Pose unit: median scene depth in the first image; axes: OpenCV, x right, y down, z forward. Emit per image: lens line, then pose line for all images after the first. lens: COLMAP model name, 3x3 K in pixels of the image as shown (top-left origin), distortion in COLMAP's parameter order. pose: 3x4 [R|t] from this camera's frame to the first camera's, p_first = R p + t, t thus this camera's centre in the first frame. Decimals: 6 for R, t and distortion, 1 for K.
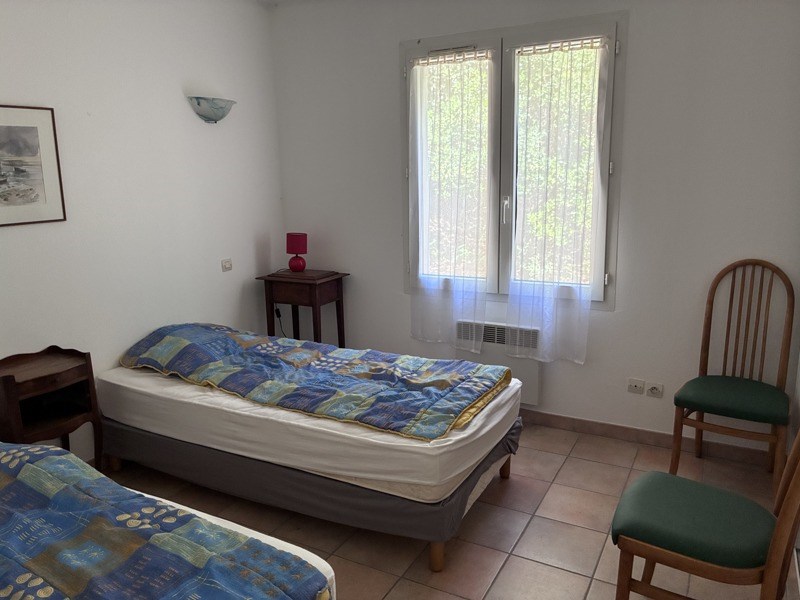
lens RADIAL K [[615.8, 0, 403.8], [0, 615.8, 298.6], [0, 0, 1]] dist [0.067336, -0.003862]
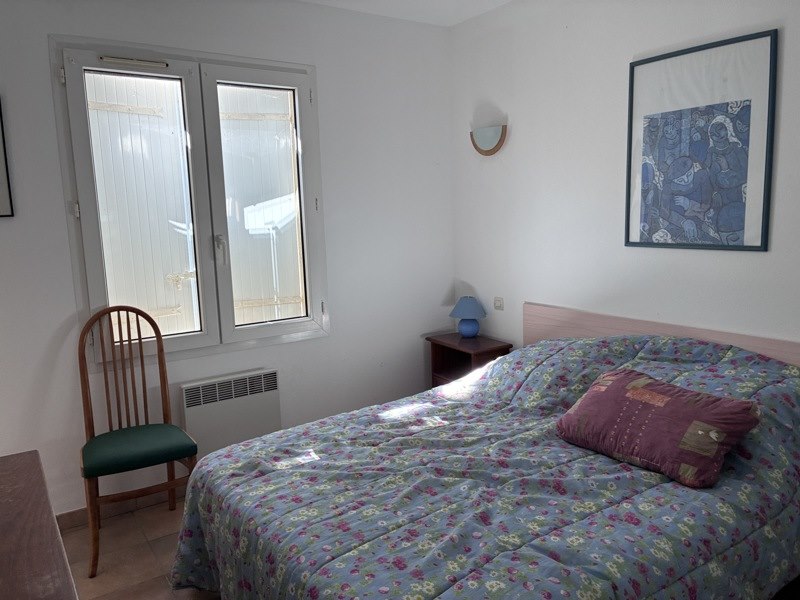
lens RADIAL K [[615.8, 0, 403.8], [0, 615.8, 298.6], [0, 0, 1]] dist [0.067336, -0.003862]
pose [[0.451979, -0.121069, 0.883774, -0.150466], [0.211970, 0.976945, 0.025427, -0.011696], [-0.866478, 0.175842, 0.467222, 0.098281]]
